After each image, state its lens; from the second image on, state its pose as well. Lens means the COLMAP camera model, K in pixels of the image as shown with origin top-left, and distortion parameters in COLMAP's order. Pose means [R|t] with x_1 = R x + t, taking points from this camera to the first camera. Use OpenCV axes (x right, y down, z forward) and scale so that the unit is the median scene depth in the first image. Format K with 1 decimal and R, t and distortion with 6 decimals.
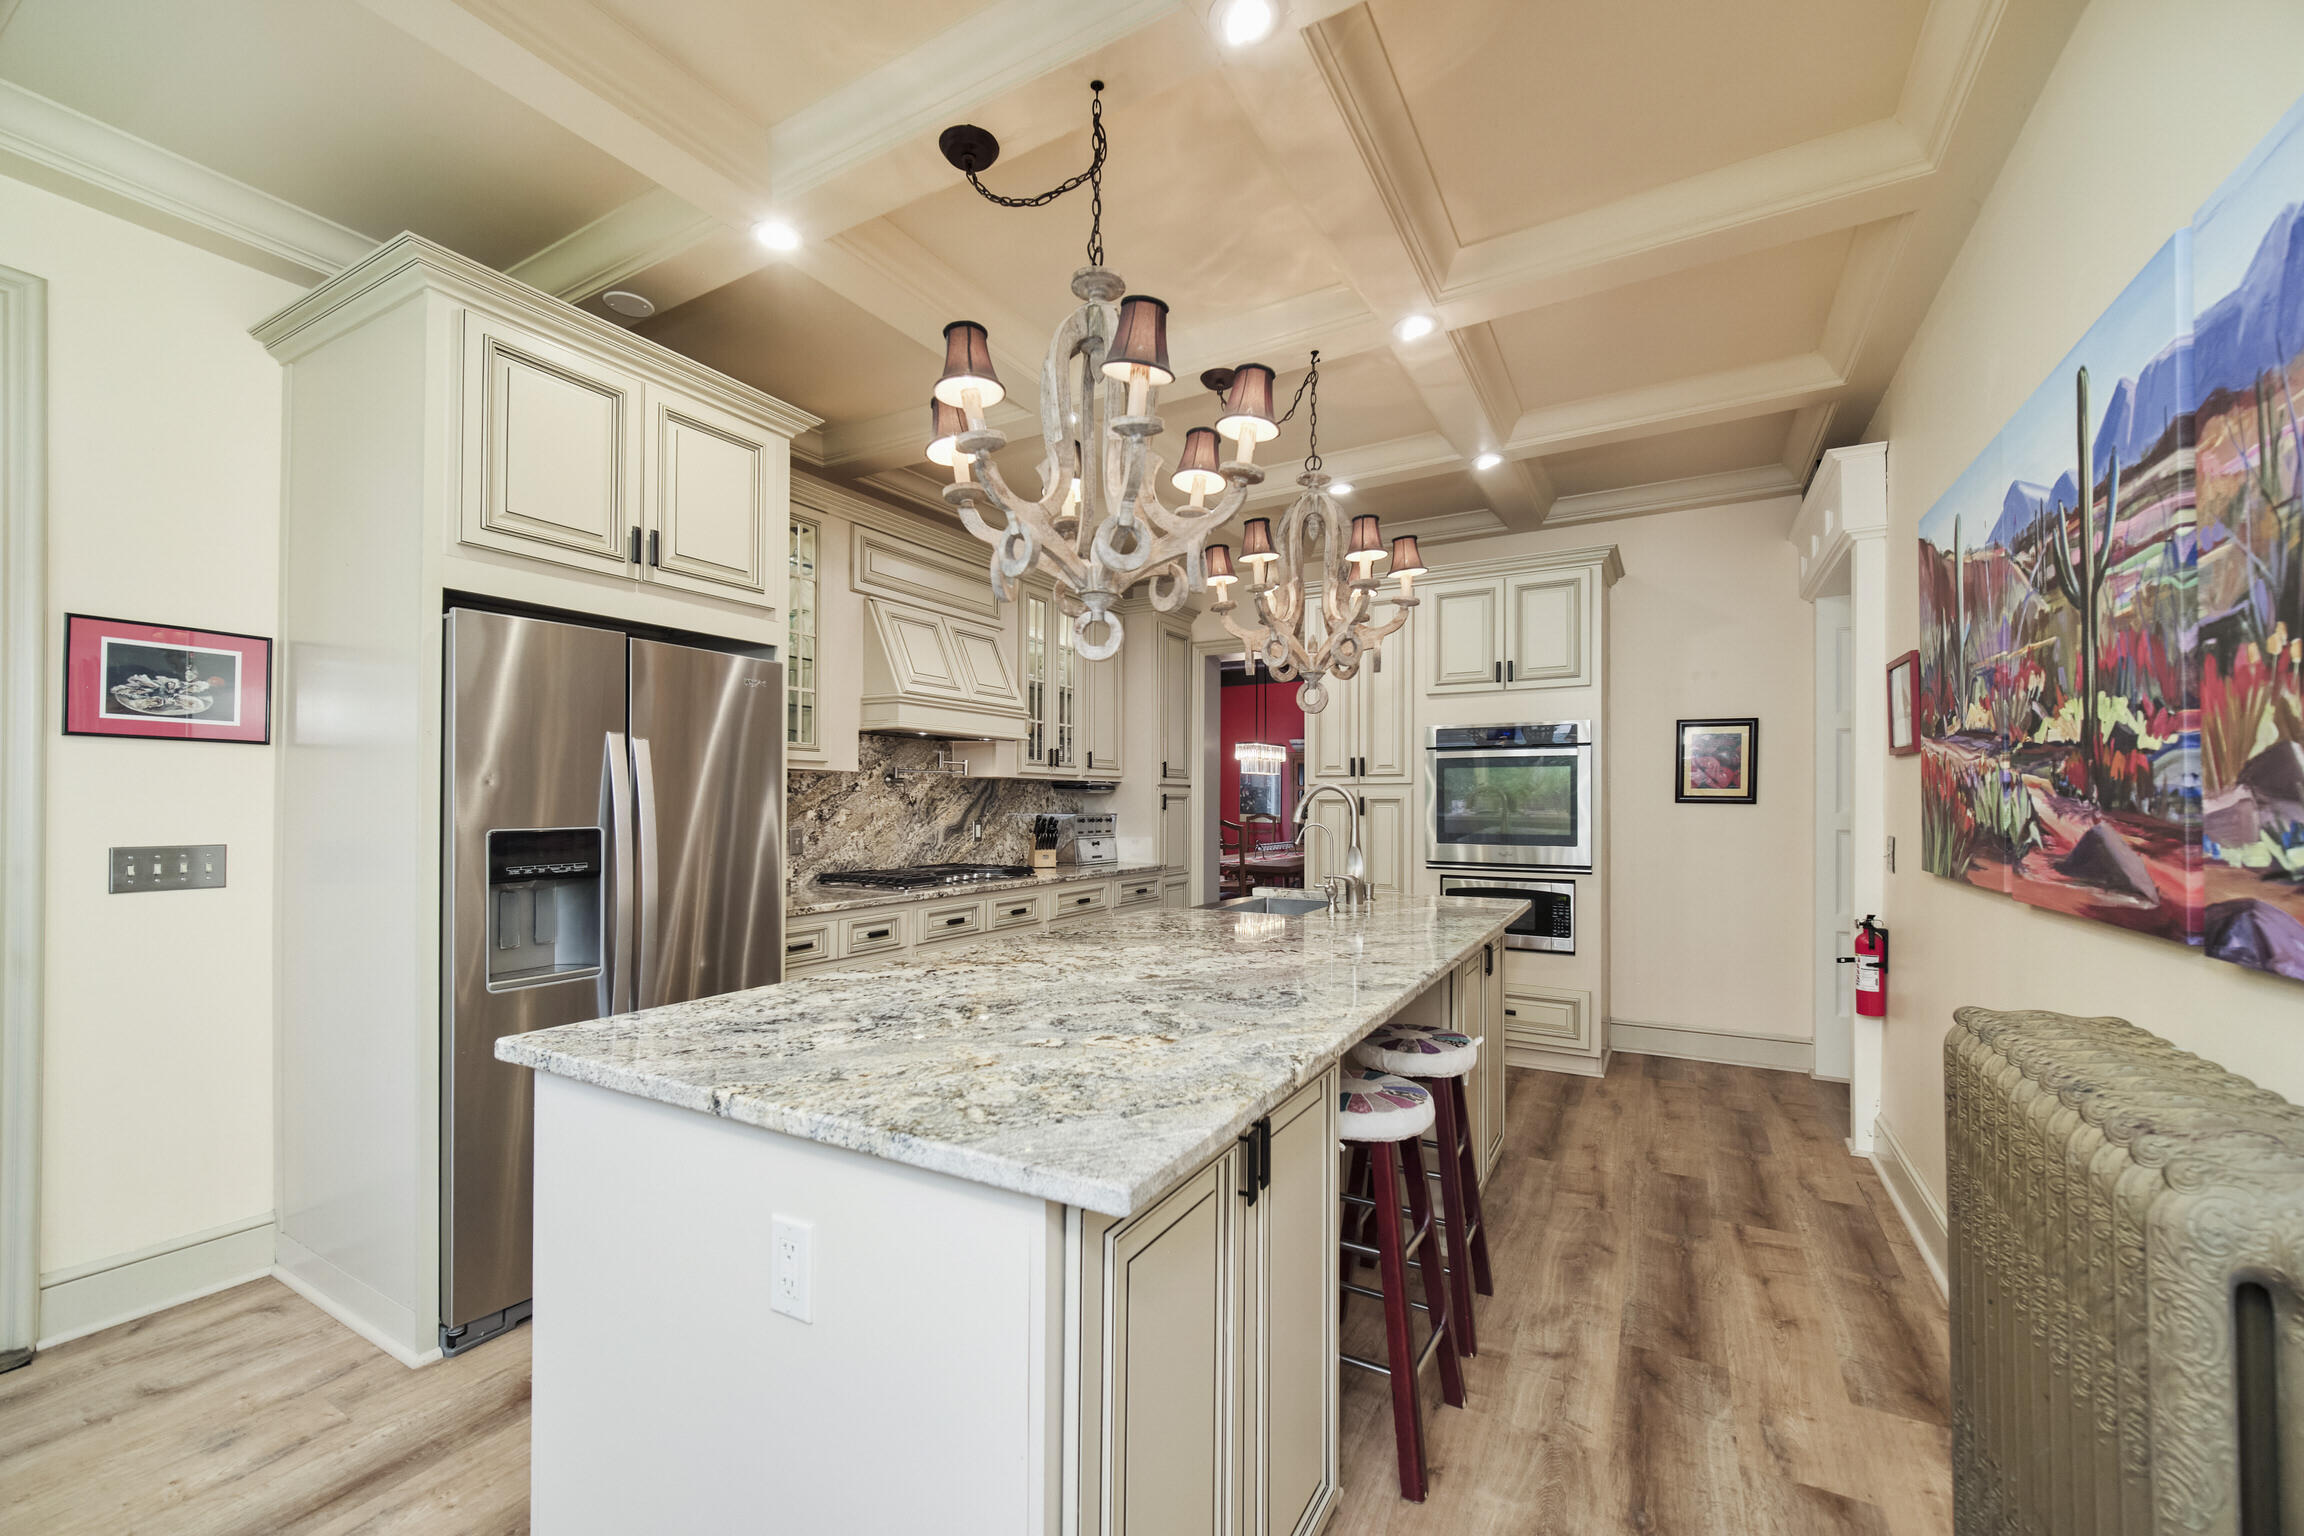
lens RADIAL K [[934.5, 0, 1127.0], [0, 934.5, 801.4], [0, 0, 1]] dist [0.000426, -0.000047]
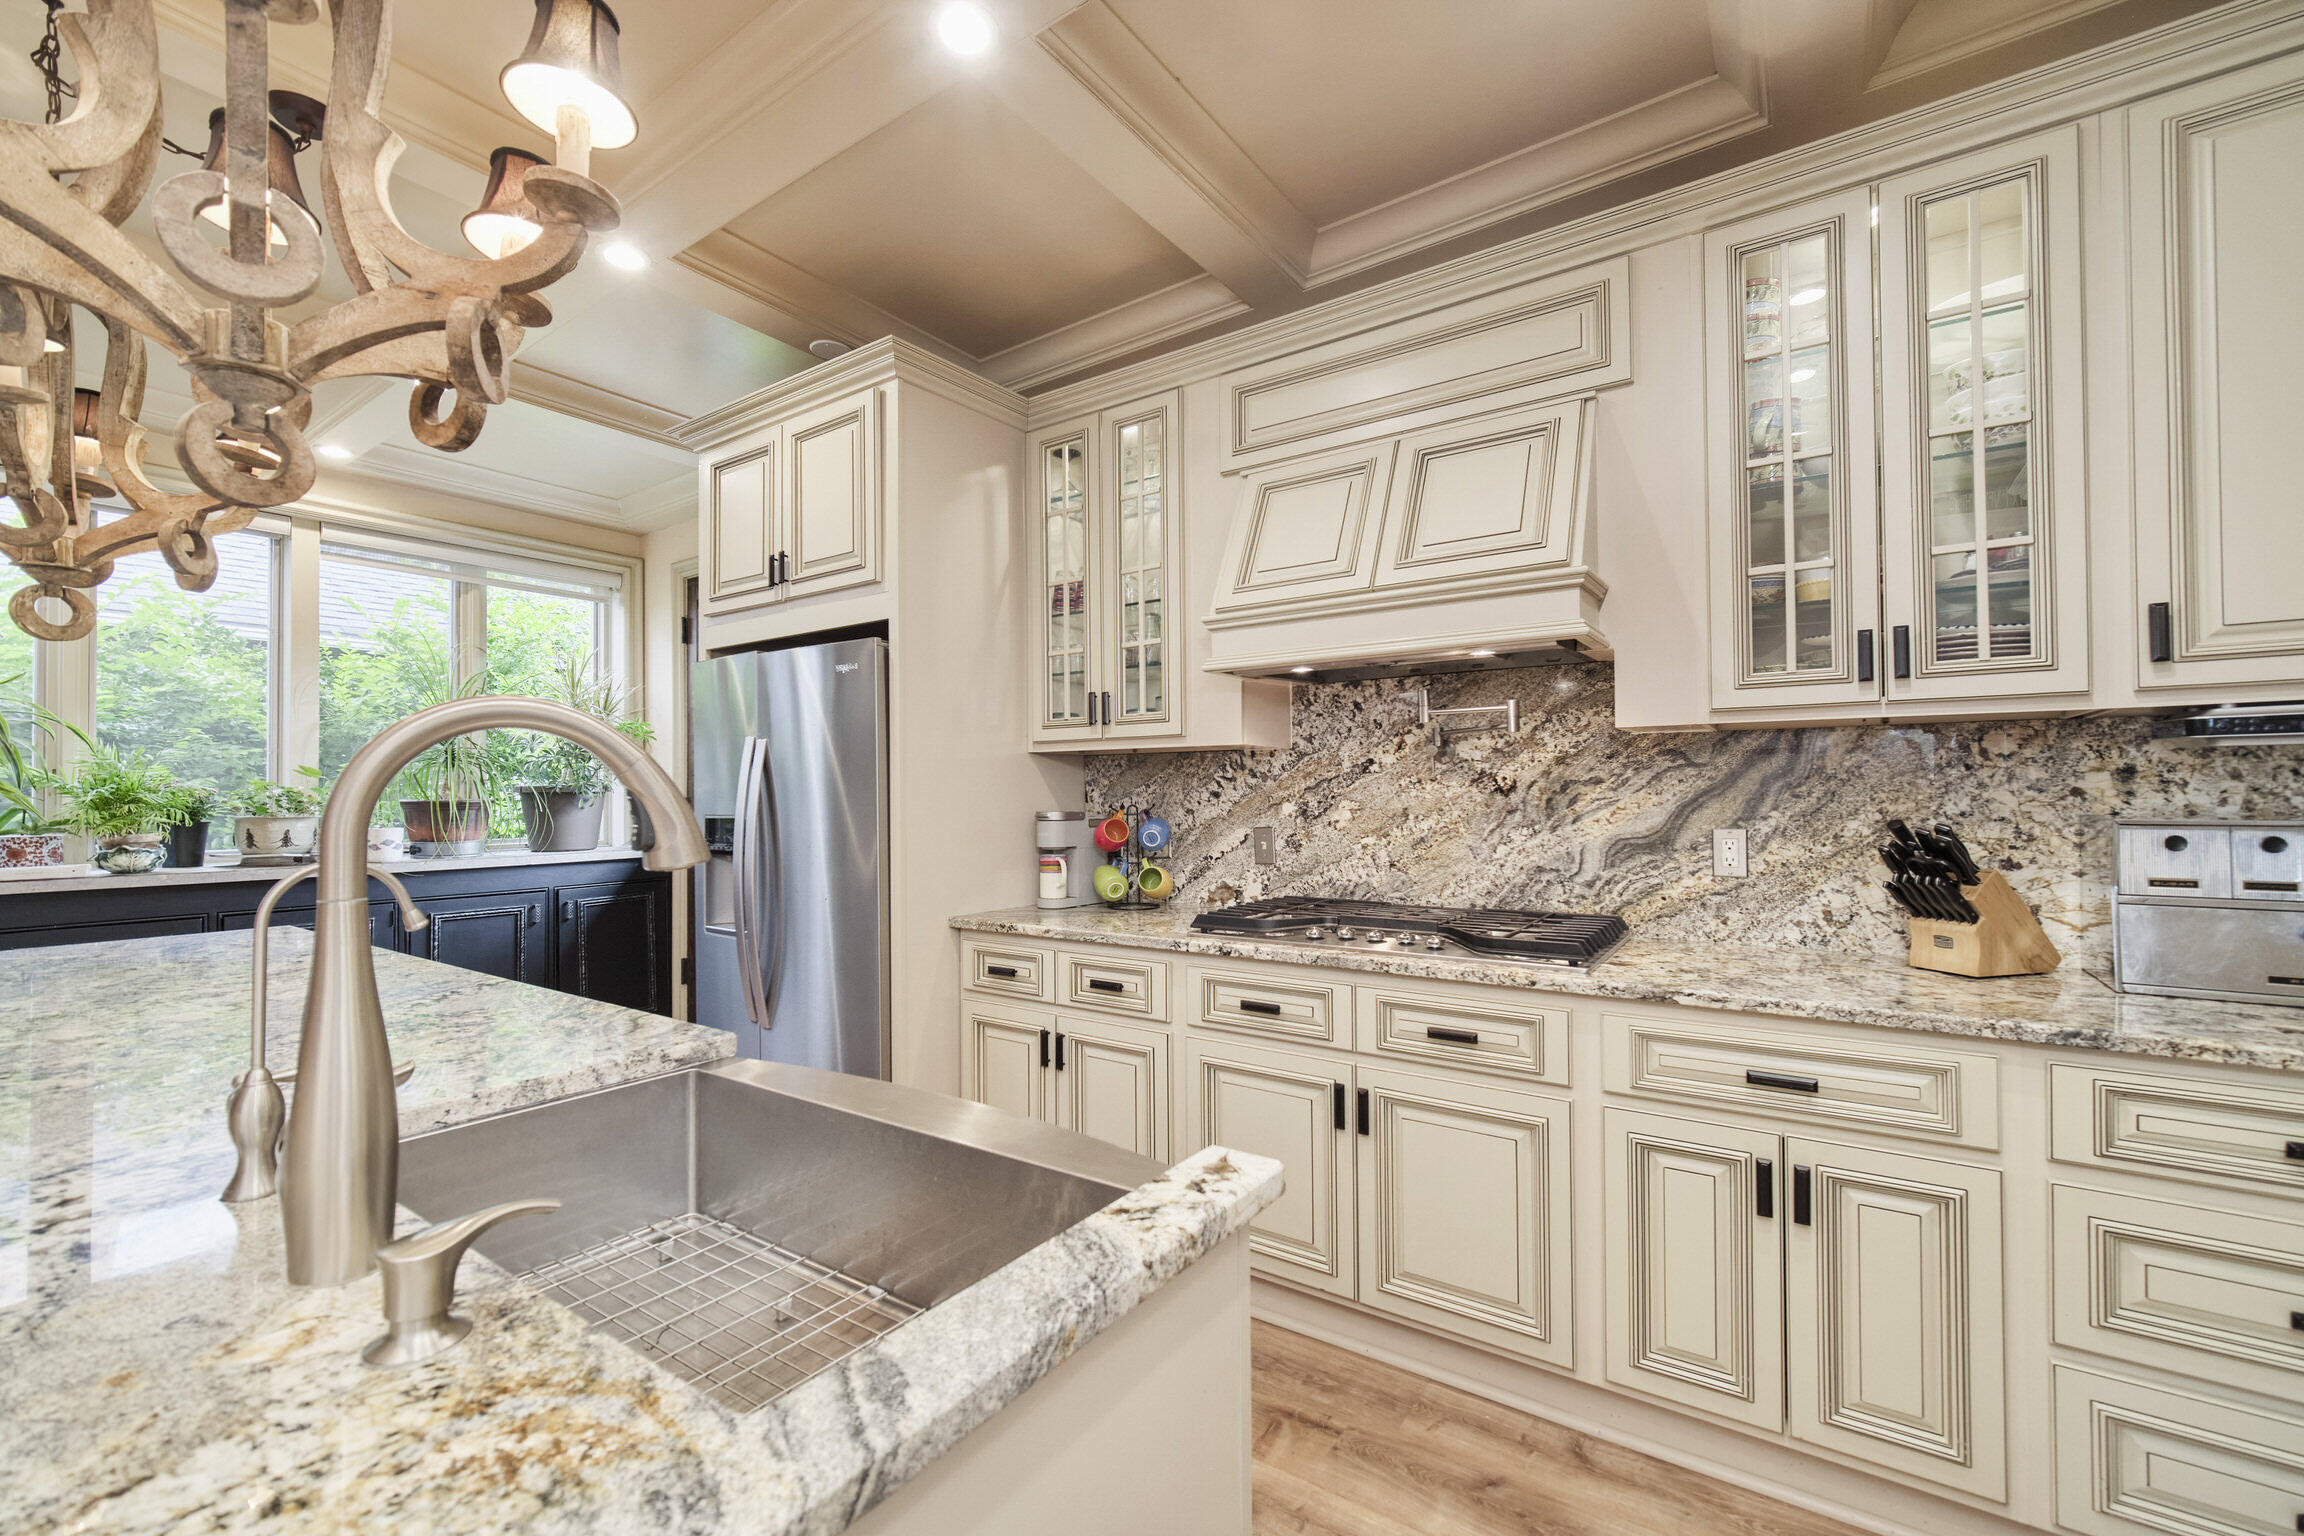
lens RADIAL K [[937.1, 0, 1152.5], [0, 937.1, 787.5], [0, 0, 1]] dist [-0.000459, -0.000241]
pose [[-0.073878, -0.010683, -0.997210, 0.311246], [0.007655, 0.999907, -0.011279, 0.004647], [0.997238, -0.008467, -0.073789, 0.820437]]
